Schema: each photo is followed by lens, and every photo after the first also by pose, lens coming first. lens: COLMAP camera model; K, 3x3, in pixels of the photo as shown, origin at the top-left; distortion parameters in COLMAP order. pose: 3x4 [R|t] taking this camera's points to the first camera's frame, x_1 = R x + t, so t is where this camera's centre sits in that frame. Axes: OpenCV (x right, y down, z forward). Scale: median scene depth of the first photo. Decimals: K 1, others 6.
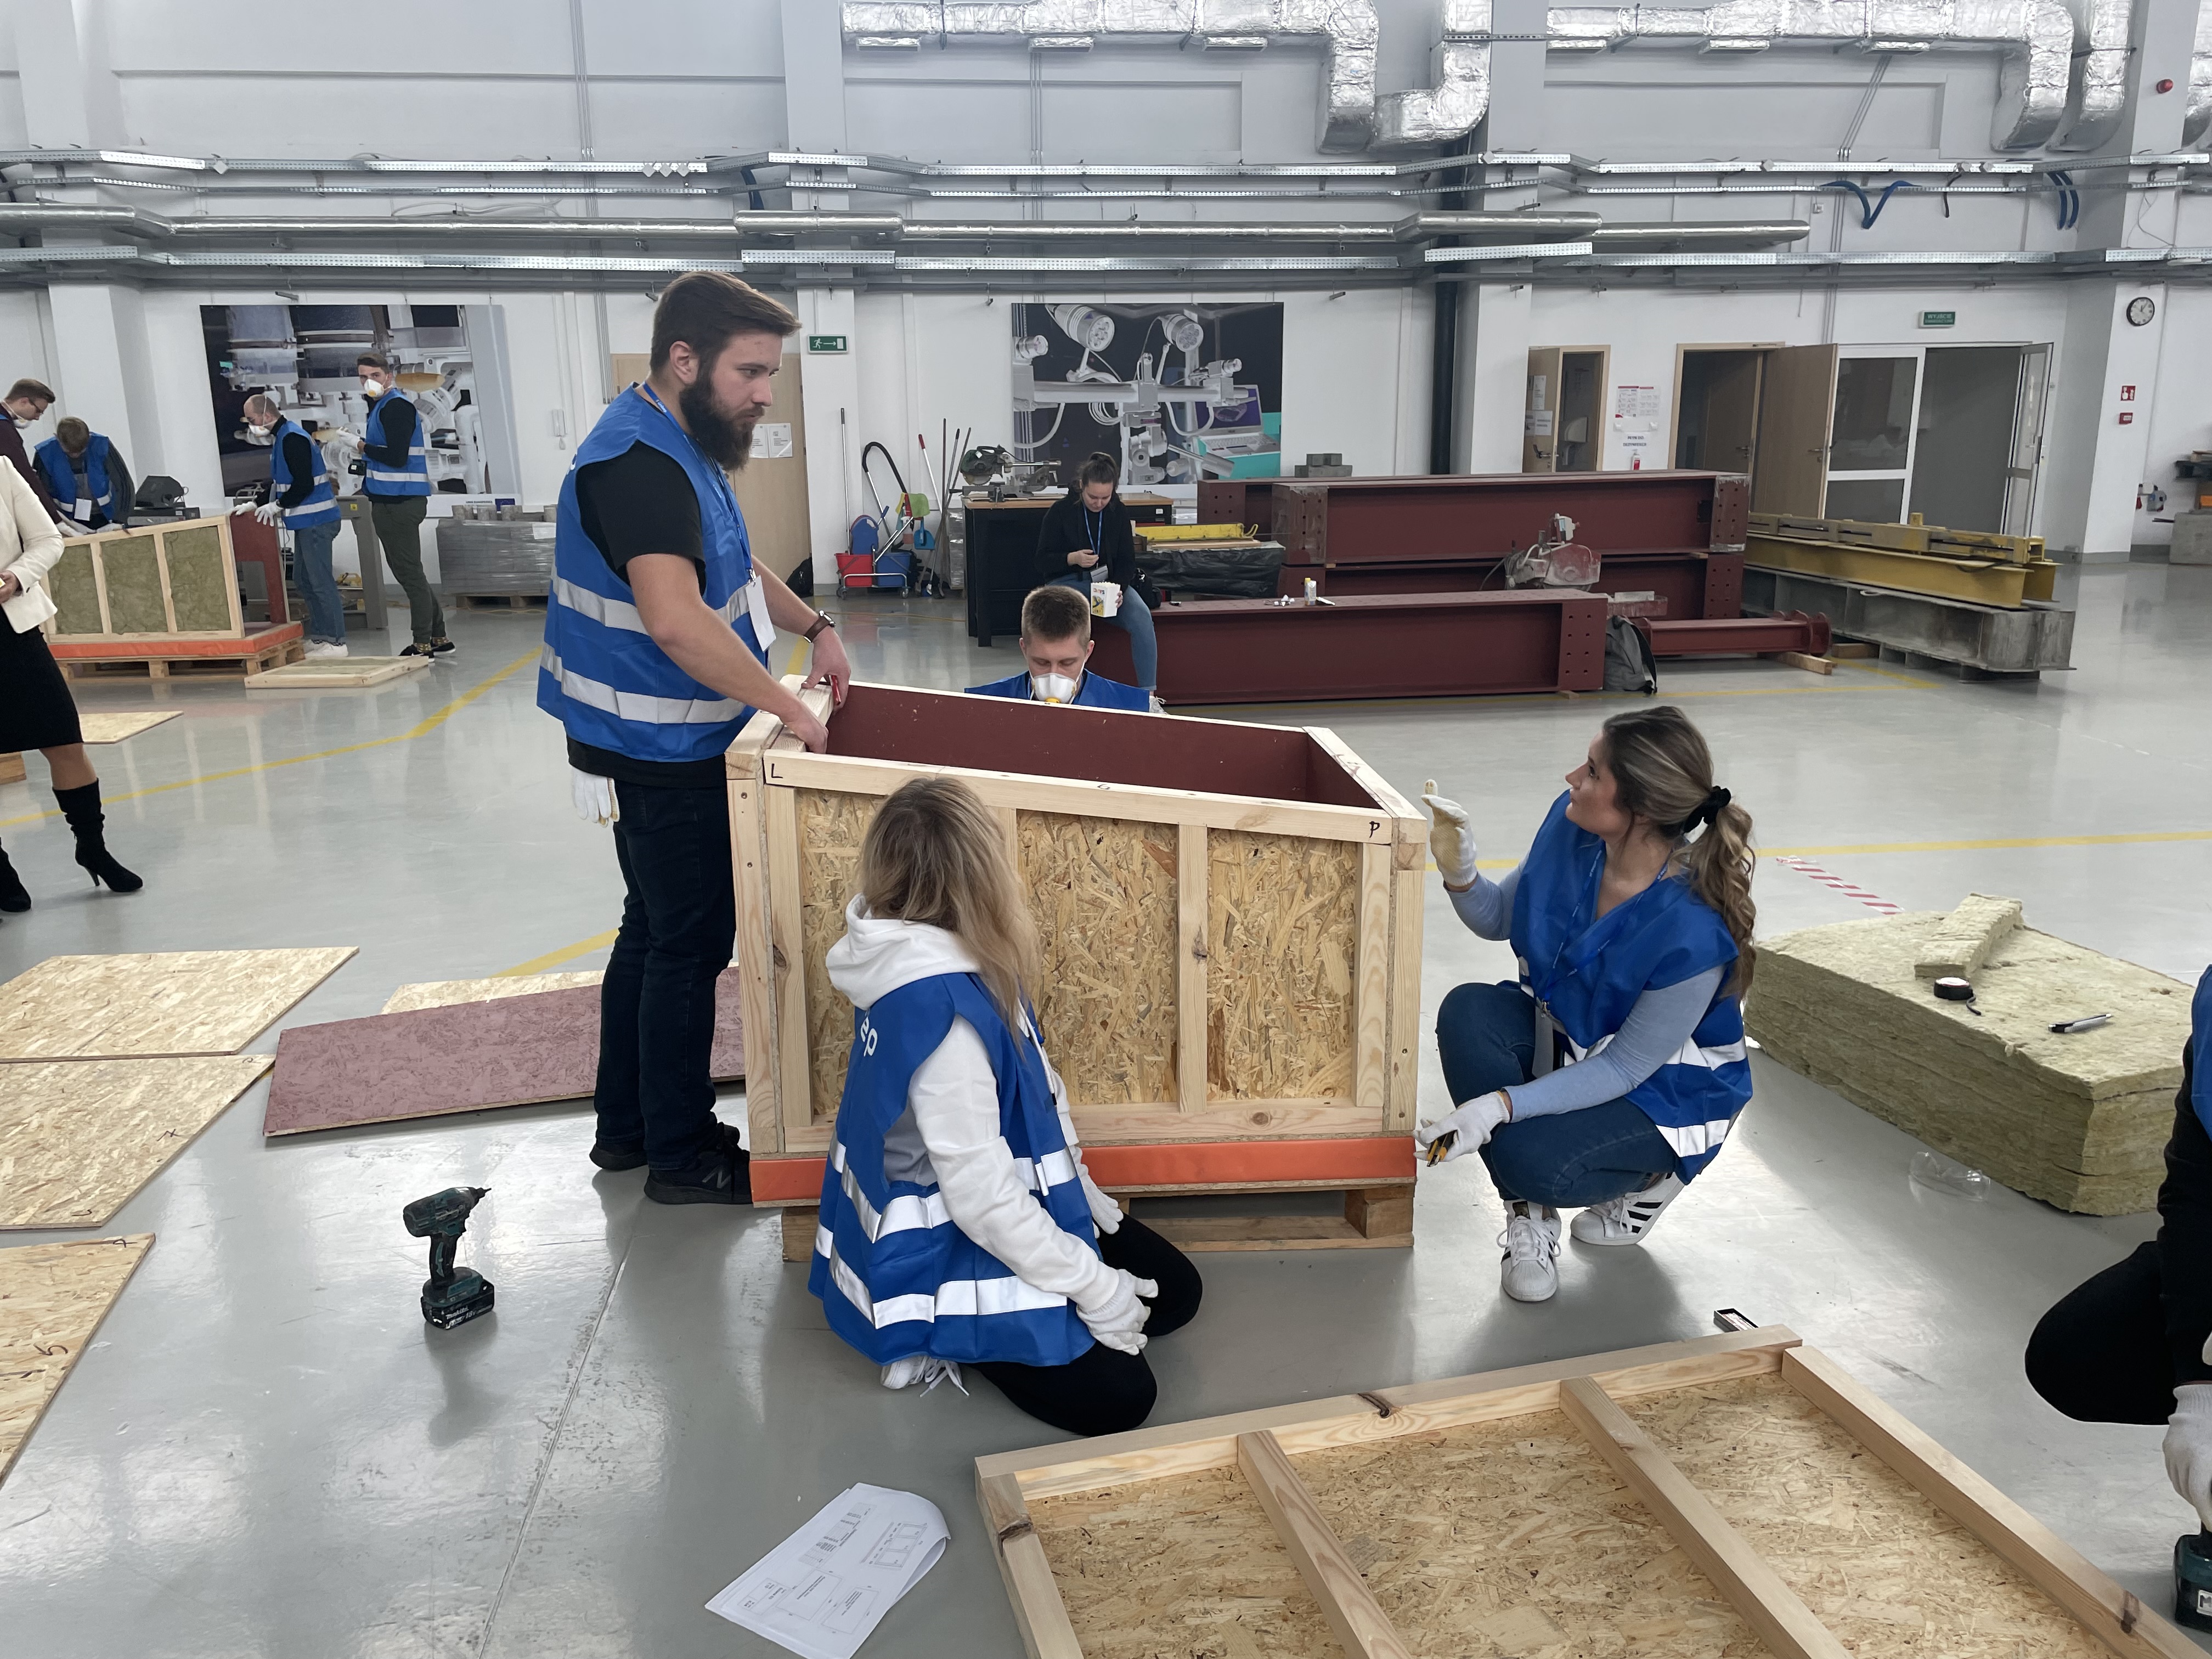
lens RADIAL K [[1692.6, 0, 1077.0], [0, 1692.6, 809.5], [0, 0, 1]] dist [0.094521, -0.122441]
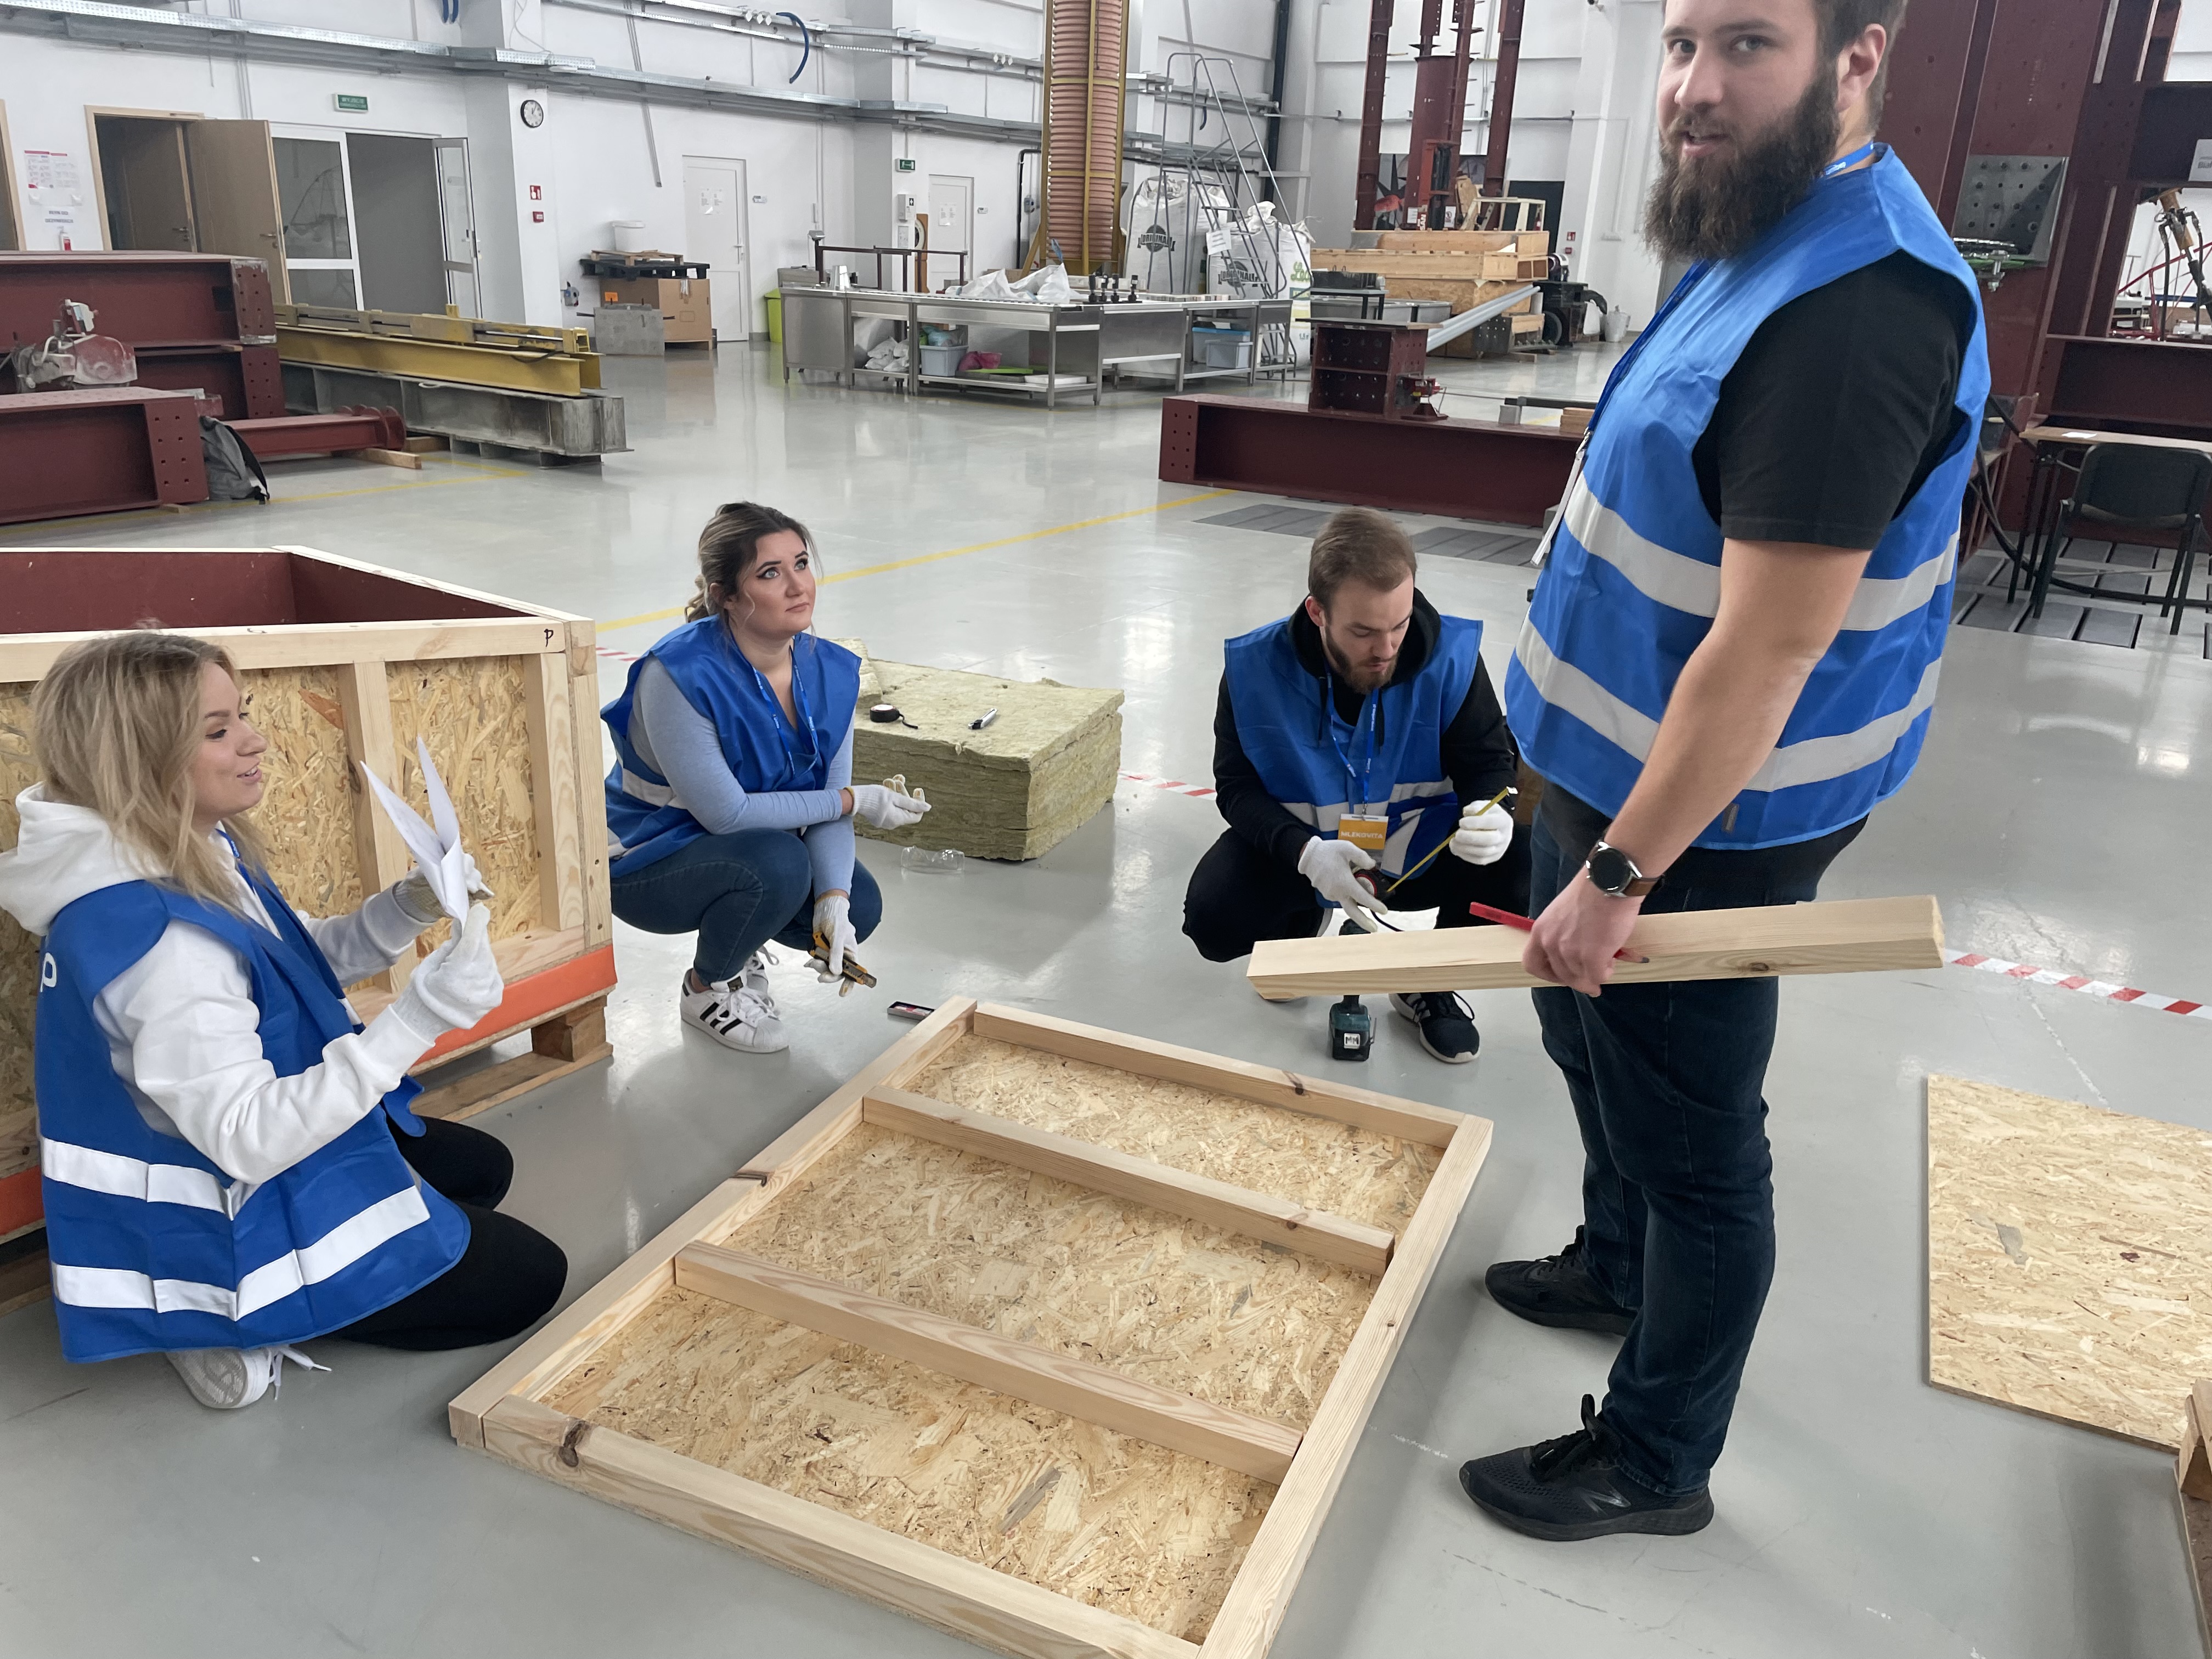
lens RADIAL K [[1692.6, 0, 1105.3], [0, 1692.6, 826.2], [0, 0, 1]] dist [0.094521, -0.122441]
pose [[0.613088, -0.226854, 0.756743, -0.118619], [0.133088, 0.973853, 0.184116, -0.006249], [-0.778724, -0.012166, 0.627249, 0.052409]]
